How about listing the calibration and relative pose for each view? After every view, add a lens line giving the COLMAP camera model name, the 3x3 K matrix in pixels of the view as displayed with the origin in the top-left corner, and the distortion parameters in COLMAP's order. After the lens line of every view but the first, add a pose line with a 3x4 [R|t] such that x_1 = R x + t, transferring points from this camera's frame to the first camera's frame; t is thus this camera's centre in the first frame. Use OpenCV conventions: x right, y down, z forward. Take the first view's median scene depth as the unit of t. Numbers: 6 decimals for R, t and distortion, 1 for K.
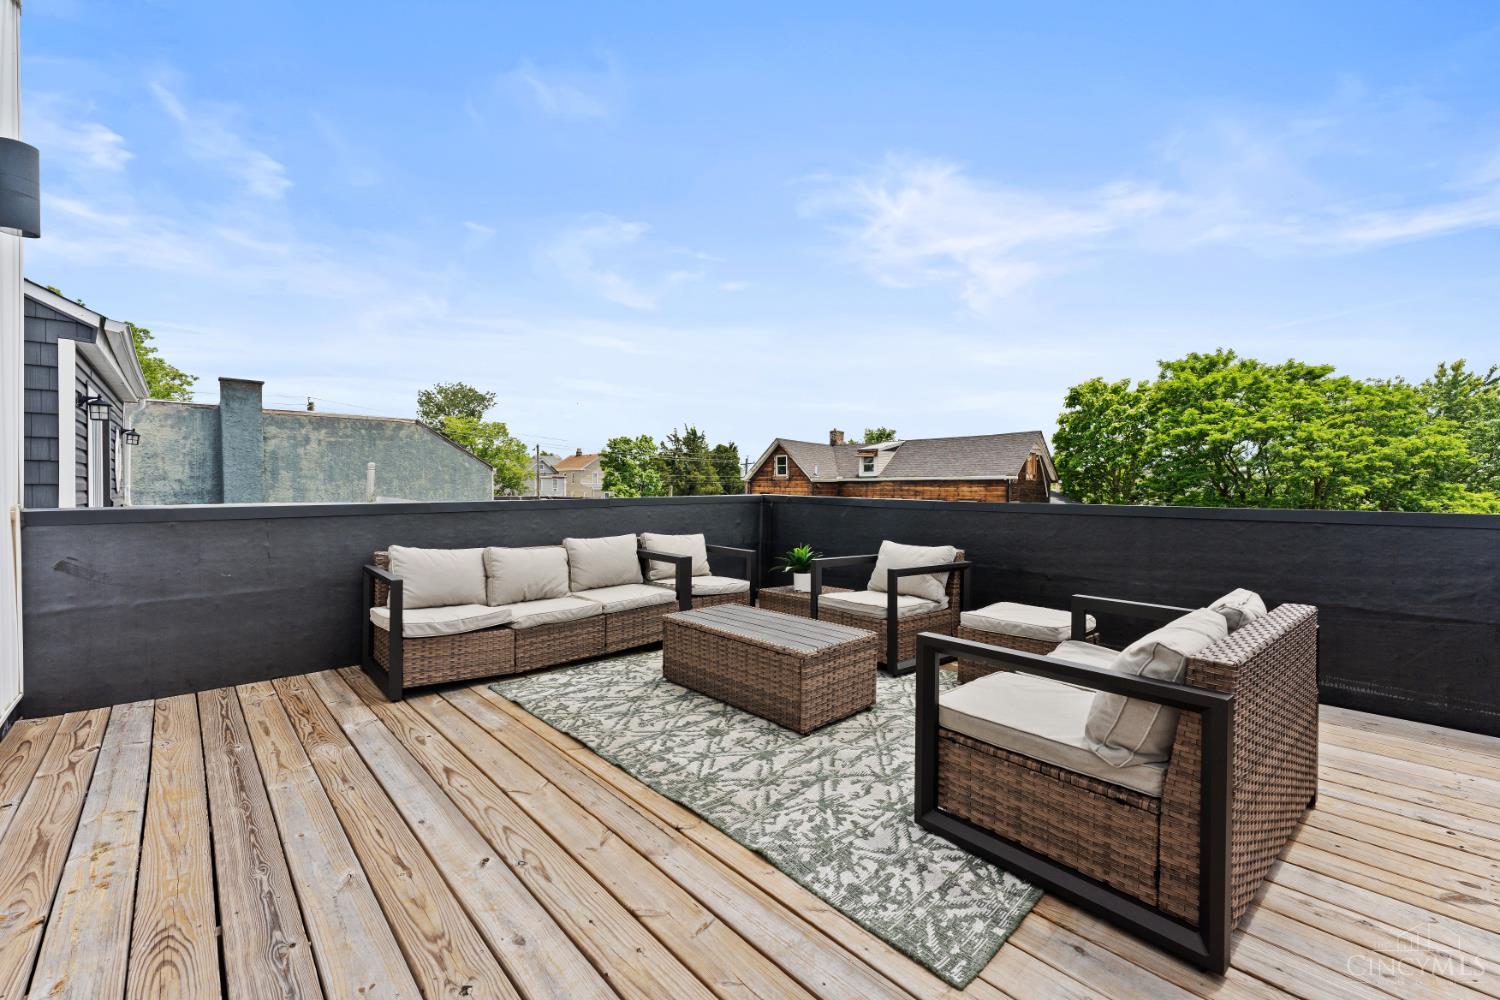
lens RADIAL K [[601.0, 0, 745.3], [0, 601.0, 496.7], [0, 0, 1]] dist [-0.001340, 0.000015]
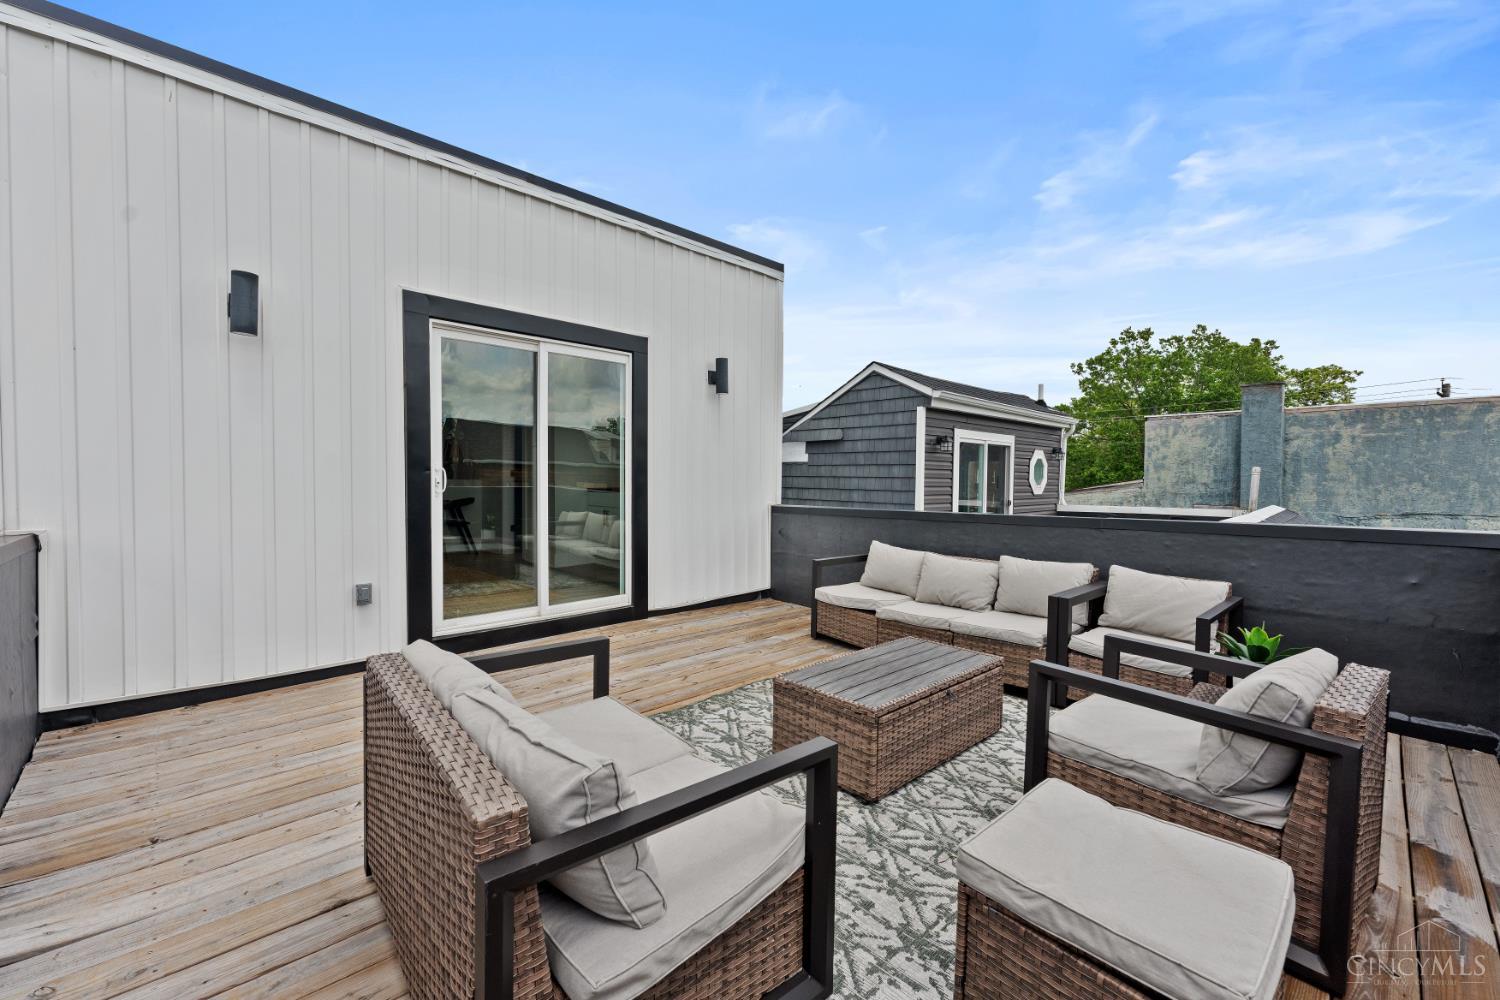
lens RADIAL K [[601.0, 0, 745.3], [0, 601.0, 496.7], [0, 0, 1]] dist [-0.001340, 0.000015]
pose [[0.006586, 0.024218, -0.999685, 0.160952], [-0.023447, 0.999436, 0.024057, -0.009520], [0.999703, 0.023281, 0.007150, 0.136875]]
